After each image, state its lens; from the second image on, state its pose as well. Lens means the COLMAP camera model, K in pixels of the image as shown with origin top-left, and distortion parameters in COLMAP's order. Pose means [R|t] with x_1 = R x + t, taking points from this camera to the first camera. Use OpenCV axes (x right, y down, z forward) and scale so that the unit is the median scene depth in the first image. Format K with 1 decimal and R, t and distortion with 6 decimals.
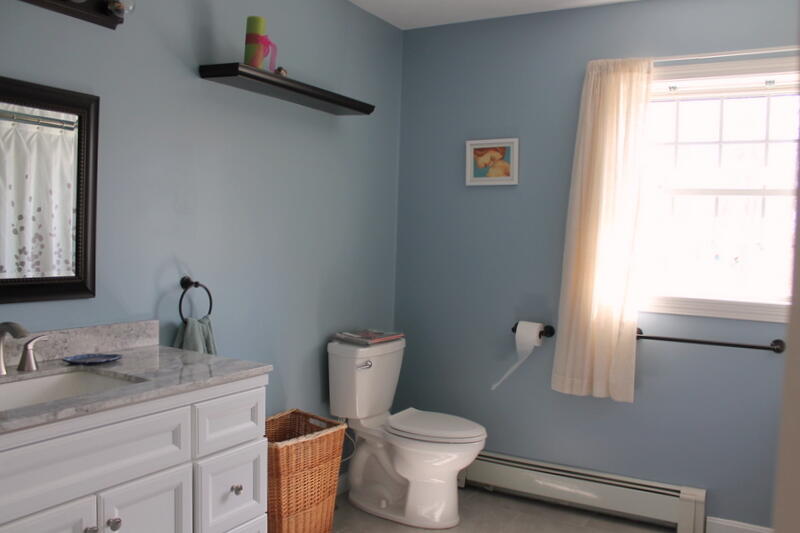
lens RADIAL K [[672.8, 0, 400.0], [0, 672.8, 266.5], [0, 0, 1]] dist [-0.100026, 0.005795]
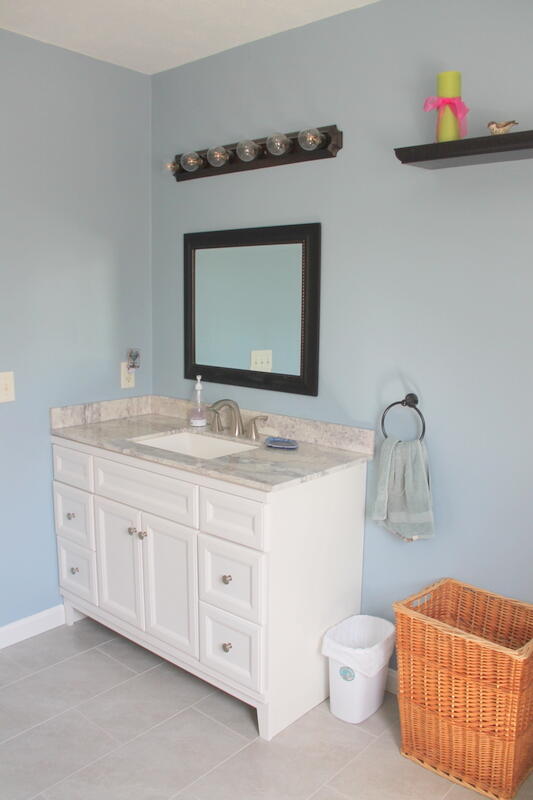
lens RADIAL K [[672.8, 0, 266.5], [0, 672.8, 400.0], [0, 0, 1]] dist [-0.100026, 0.005795]
pose [[-0.173871, 0.121521, -0.977242, 1.010800], [-0.061781, 0.989056, 0.133982, -0.142939], [0.982829, 0.083670, -0.164461, 1.550355]]
